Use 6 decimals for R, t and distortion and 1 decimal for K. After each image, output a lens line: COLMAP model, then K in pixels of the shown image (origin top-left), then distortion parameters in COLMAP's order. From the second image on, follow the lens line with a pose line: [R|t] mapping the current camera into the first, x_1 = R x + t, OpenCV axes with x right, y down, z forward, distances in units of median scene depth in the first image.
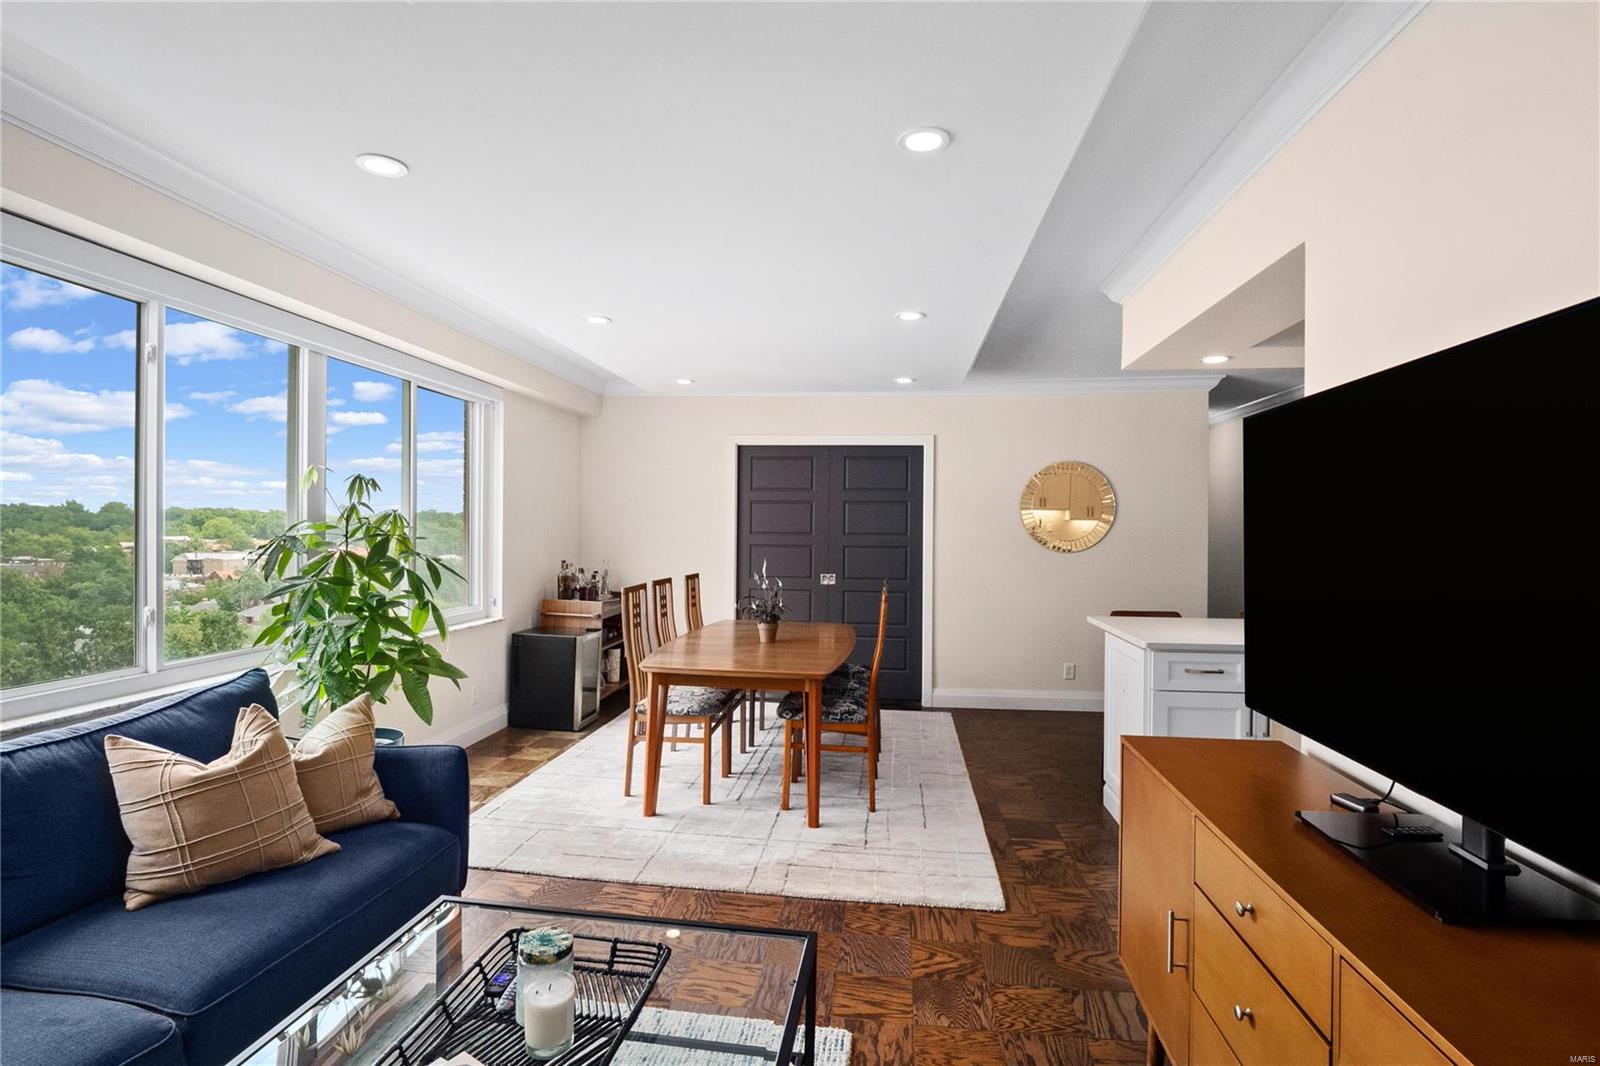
lens RADIAL K [[766.8, 0, 800.0], [0, 766.8, 533.0], [0, 0, 1]] dist [0.001493, 0.000126]
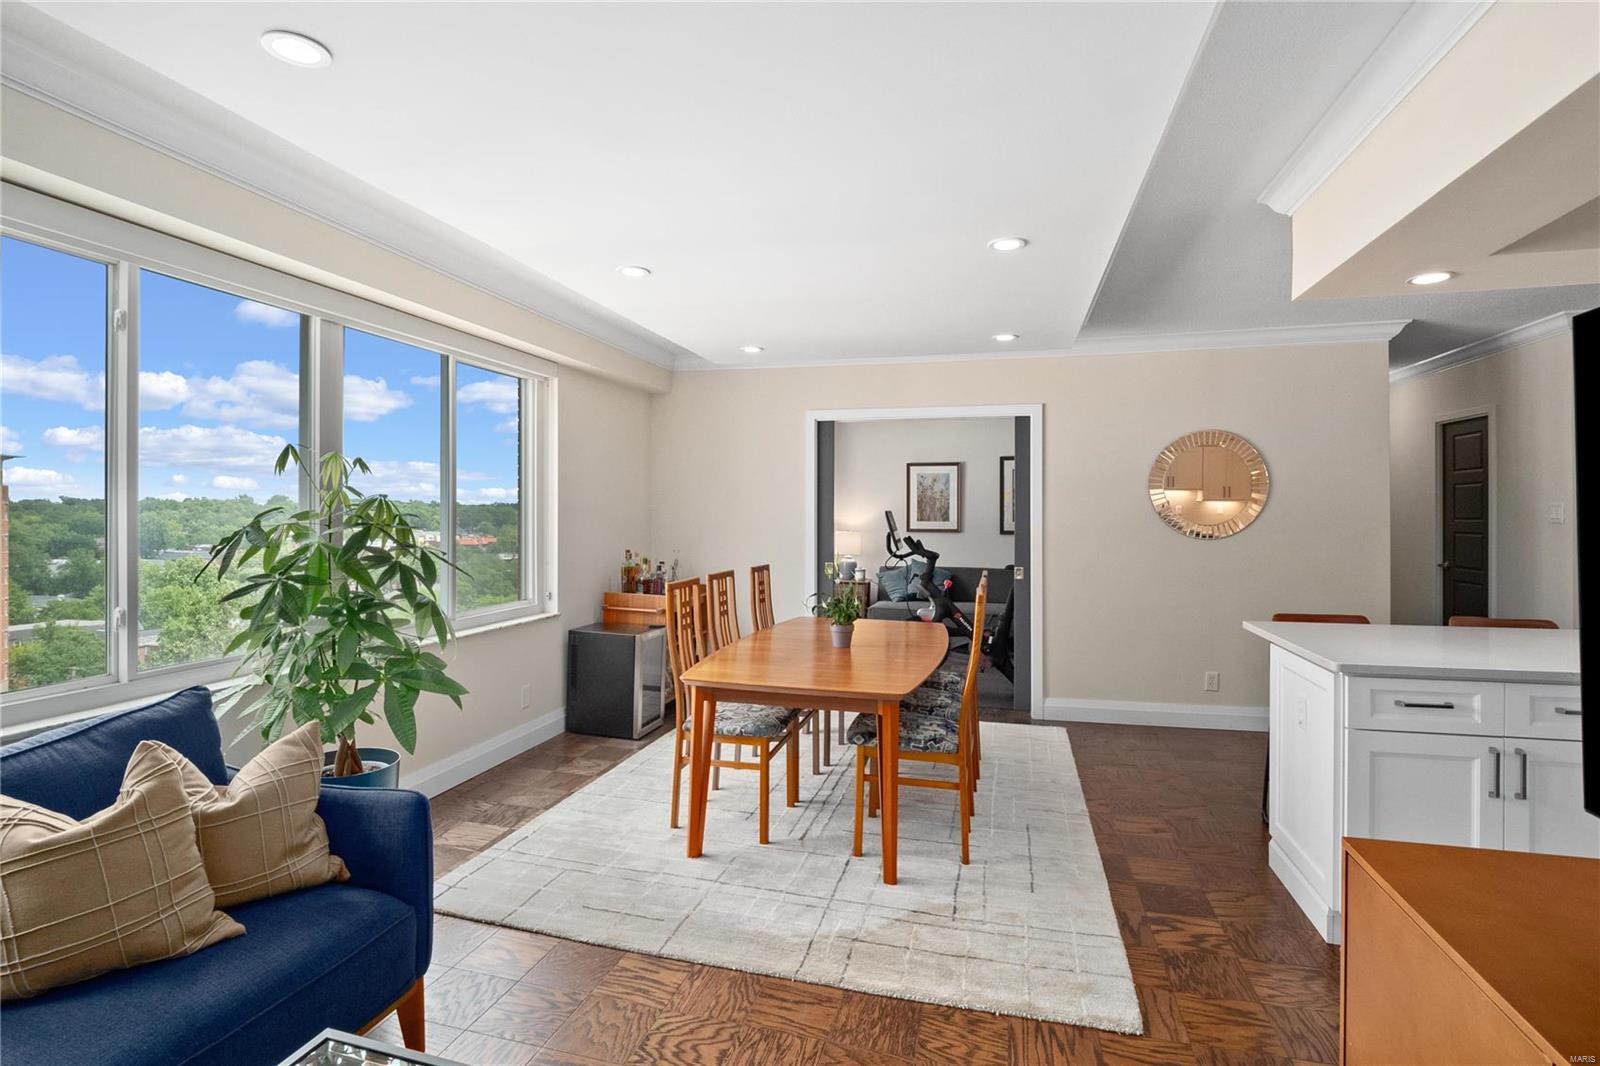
lens RADIAL K [[778.8, 0, 800.2], [0, 778.8, 510.8], [0, 0, 1]] dist [-0.007926, -0.001090]
pose [[0.991005, -0.008424, -0.133562, 0.038268], [0.007147, 0.999924, -0.010034, -0.000437], [0.133637, 0.008989, 0.990990, 0.181196]]
